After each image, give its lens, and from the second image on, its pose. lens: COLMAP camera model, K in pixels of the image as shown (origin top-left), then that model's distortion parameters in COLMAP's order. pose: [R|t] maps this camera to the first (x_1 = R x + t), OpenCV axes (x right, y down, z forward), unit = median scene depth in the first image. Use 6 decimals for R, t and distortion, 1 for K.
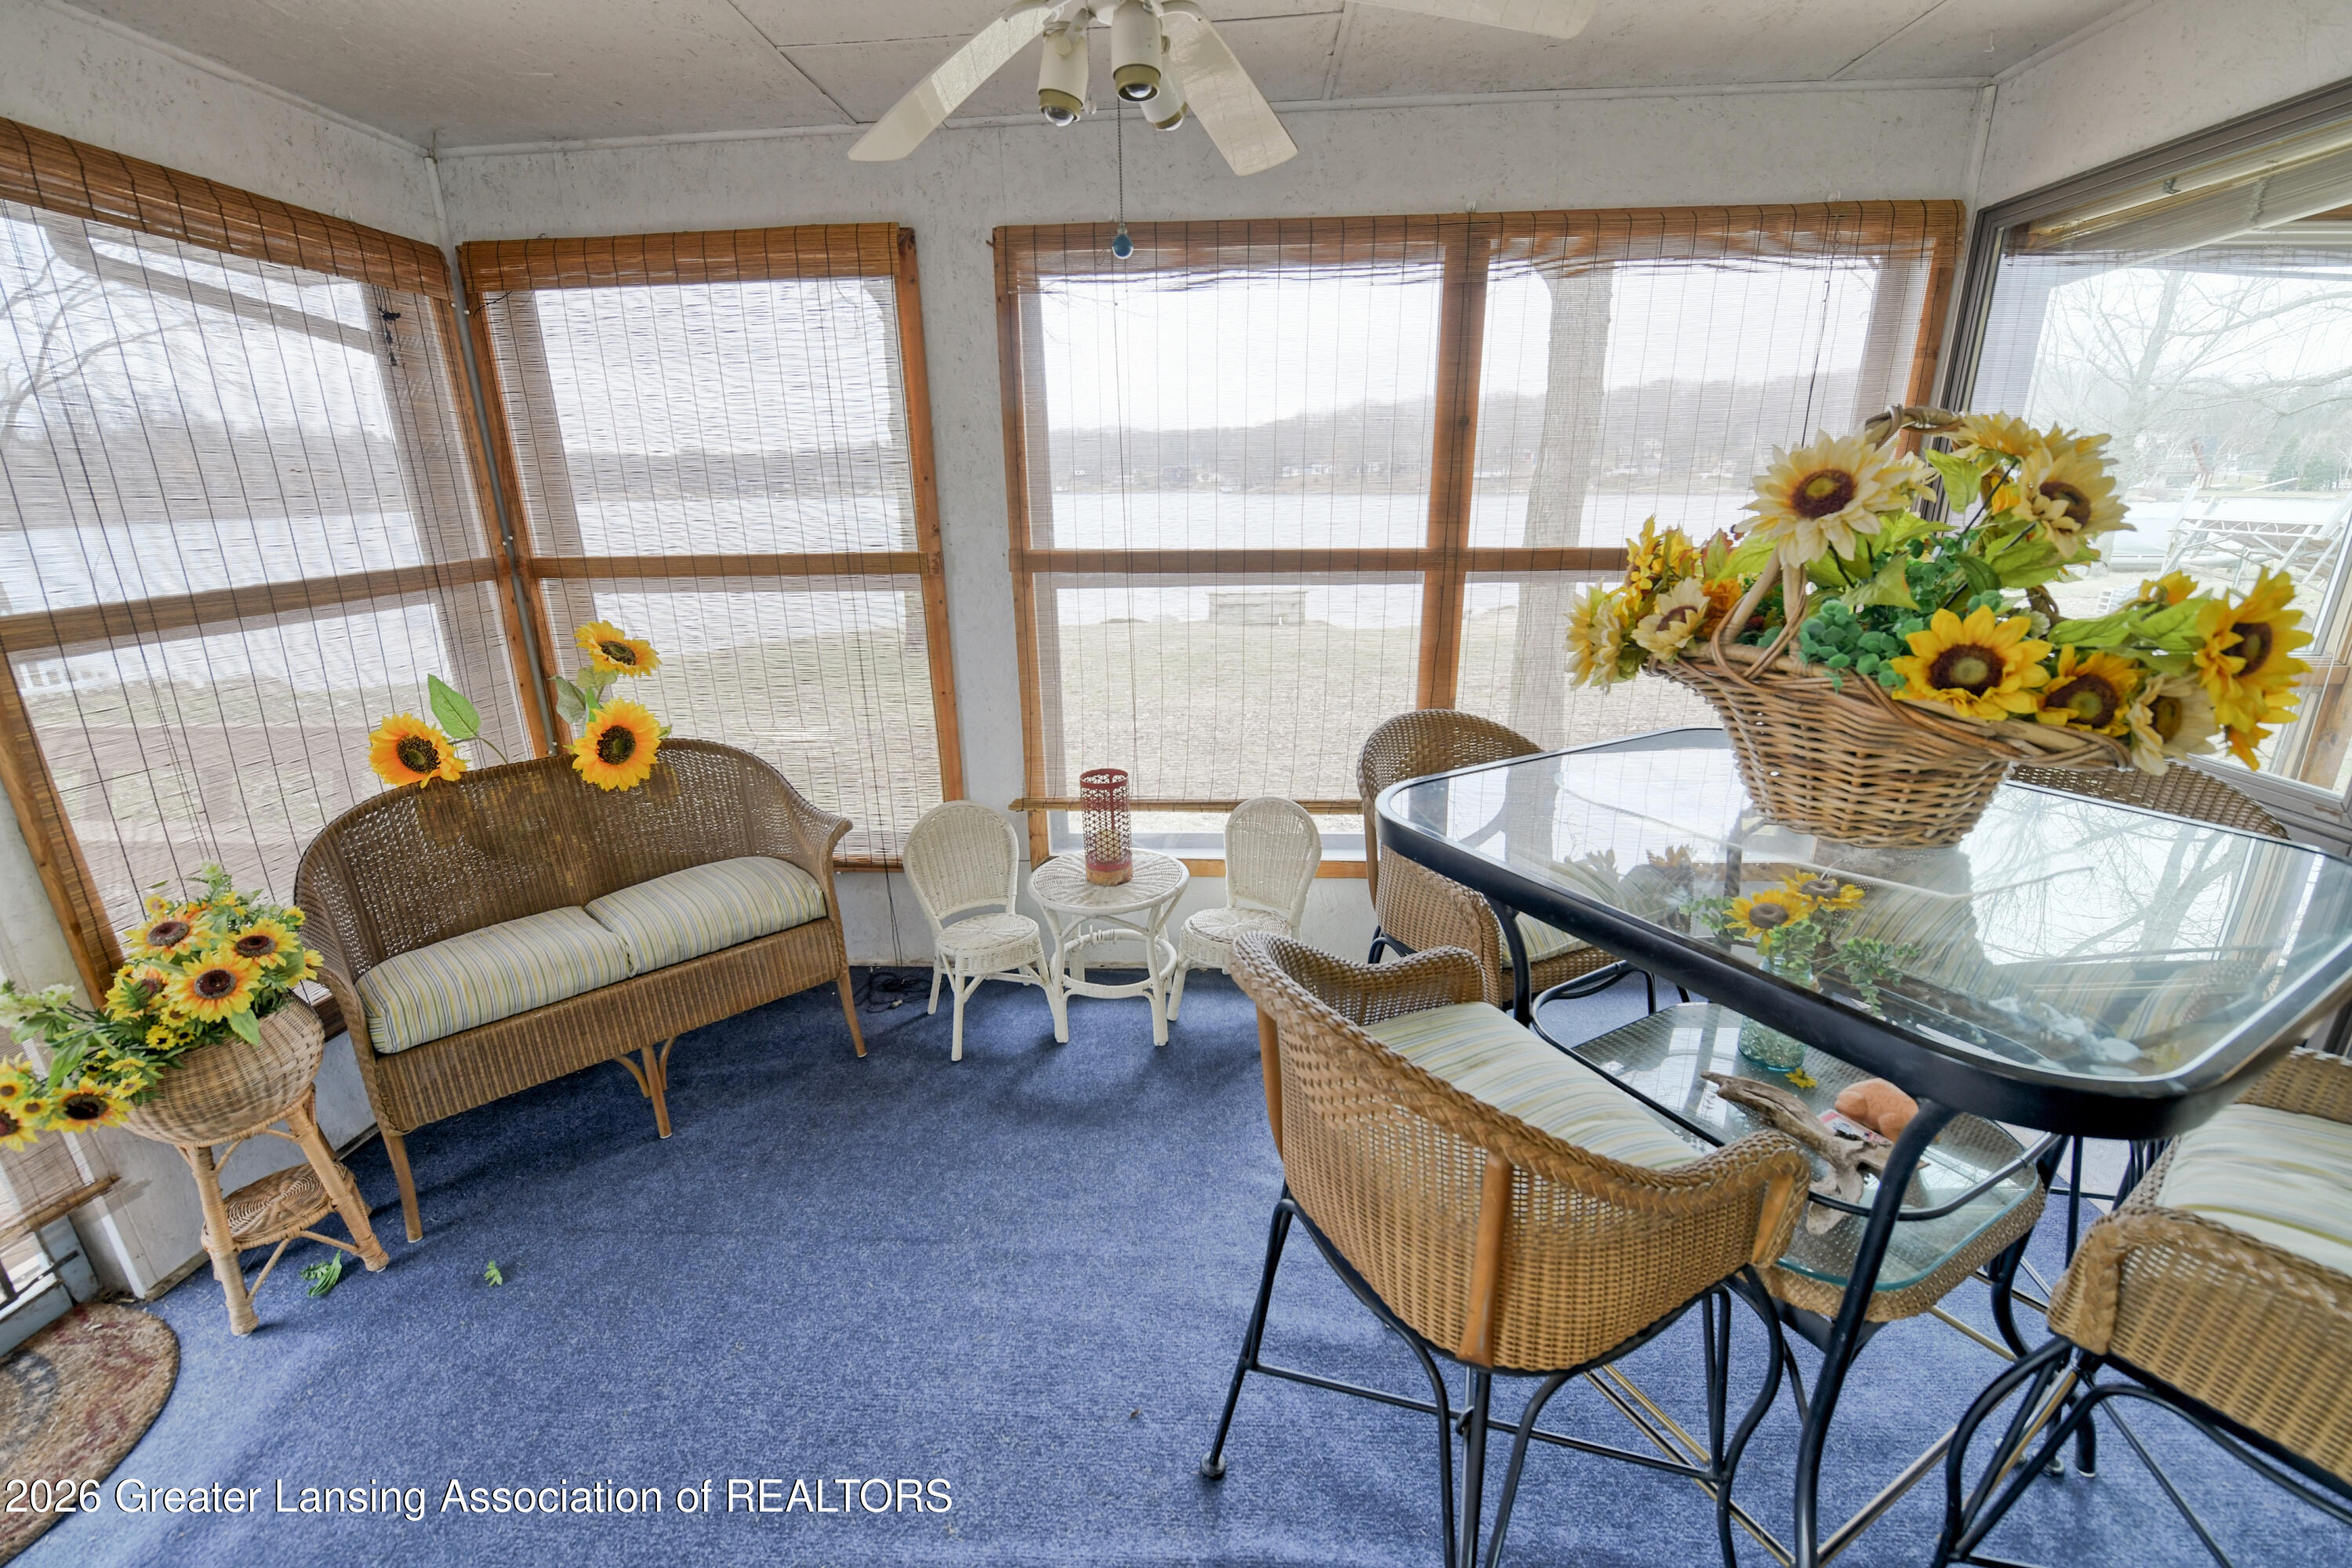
lens RADIAL K [[939.8, 0, 1181.9], [0, 939.8, 783.4], [0, 0, 1]] dist [-0.011809, -0.003271]
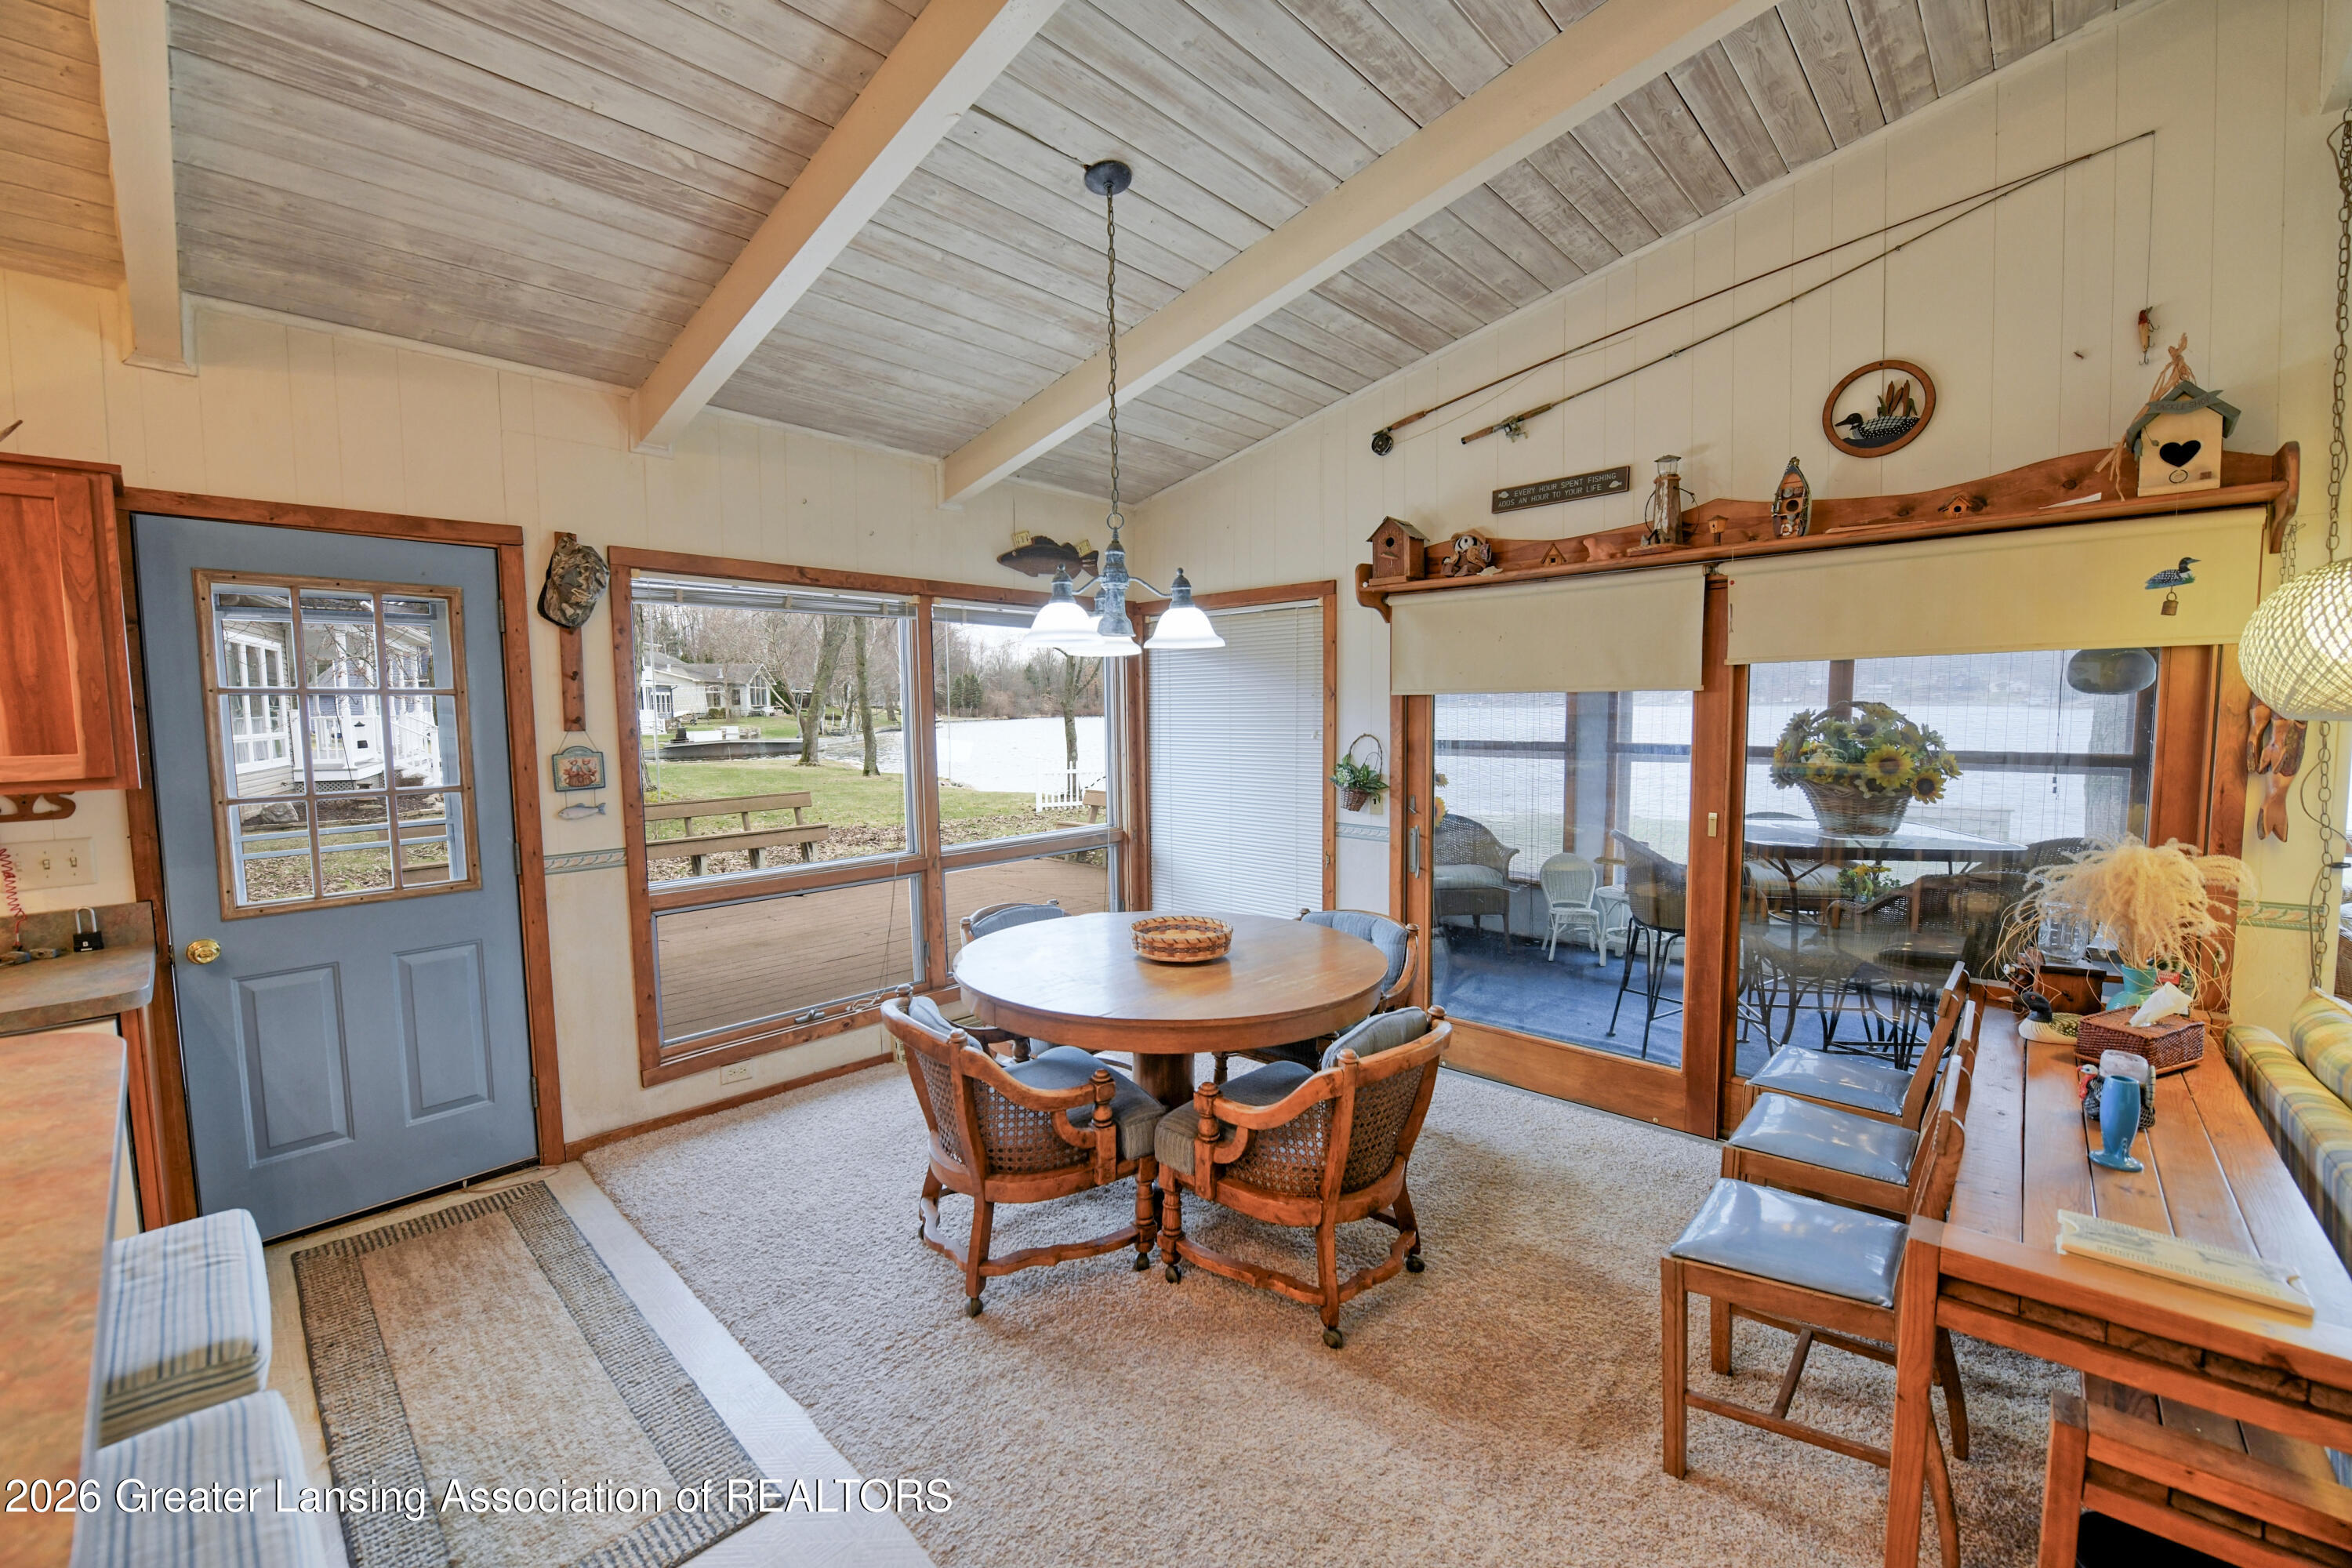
lens RADIAL K [[939.8, 0, 1181.9], [0, 939.8, 783.4], [0, 0, 1]] dist [-0.011809, -0.003271]
pose [[0.764915, 0.056132, -0.641681, 0.477046], [-0.191663, 0.970908, -0.143540, 0.357586], [0.614956, 0.232782, 0.753420, -1.275135]]
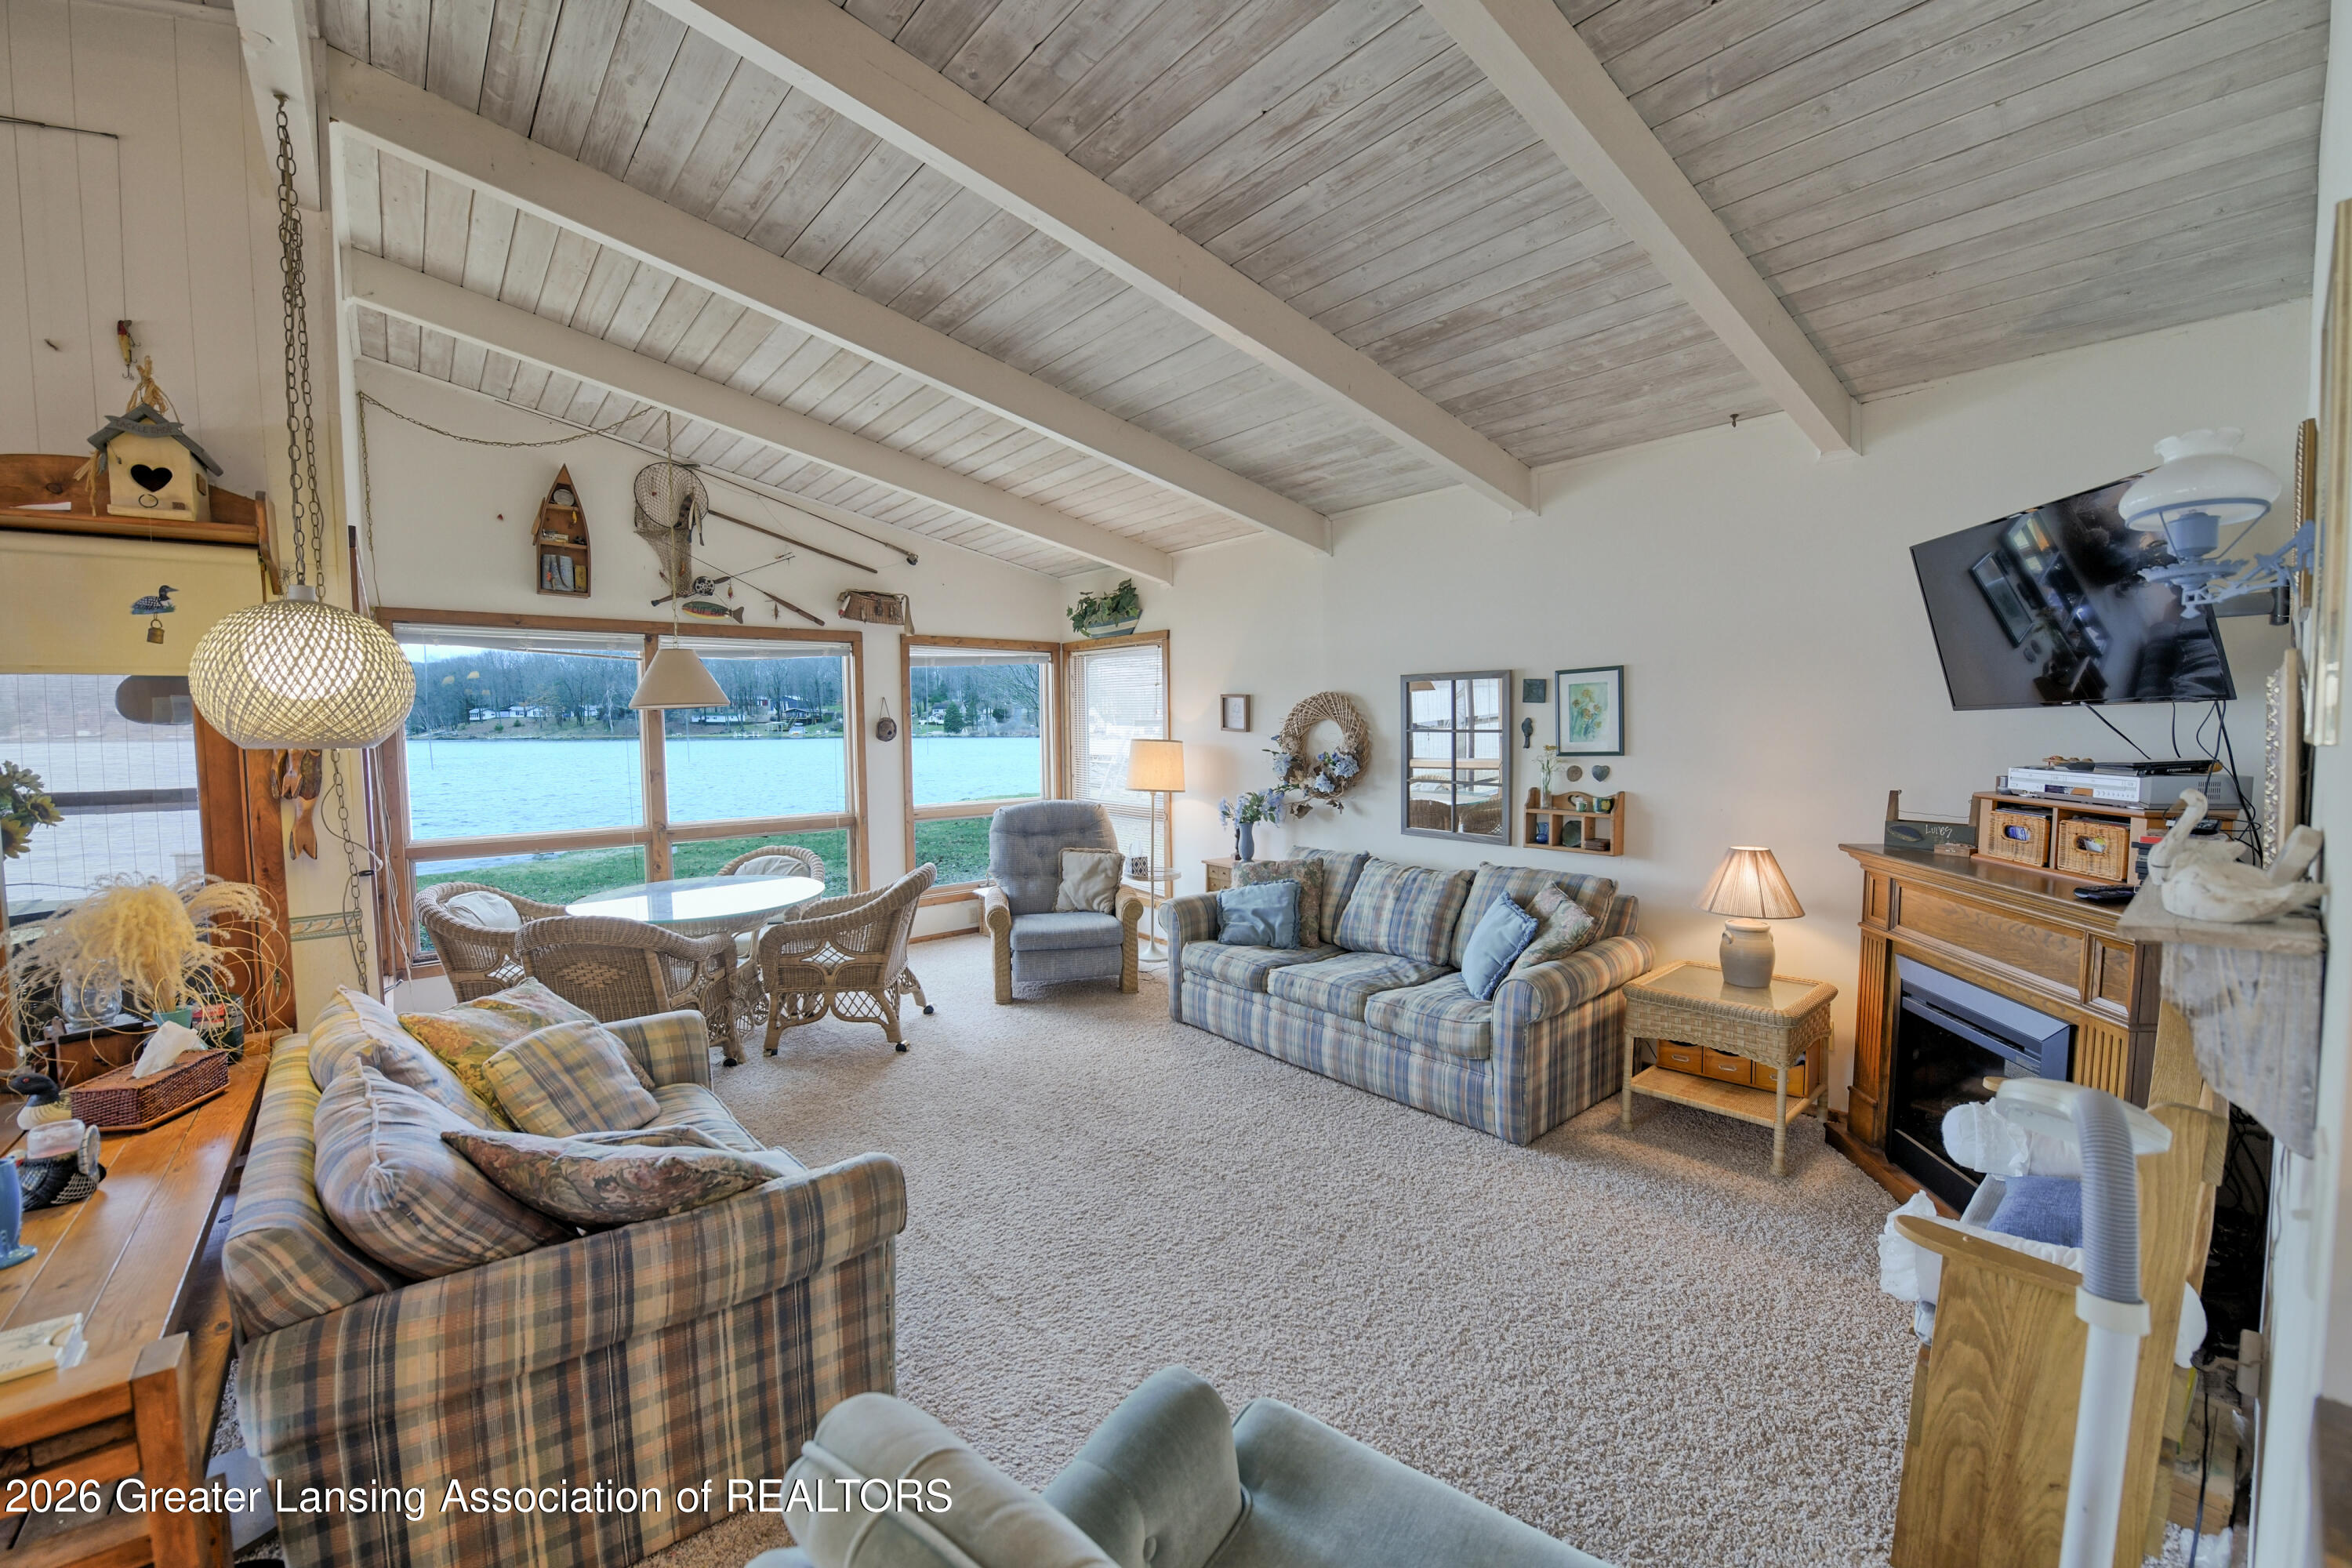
lens RADIAL K [[939.8, 0, 1181.9], [0, 939.8, 783.4], [0, 0, 1]] dist [-0.011809, -0.003271]
pose [[0.733549, -0.035161, 0.678726, 0.716546], [0.202340, 0.964674, -0.168709, 0.355676], [-0.648818, 0.261089, 0.714750, -1.261246]]
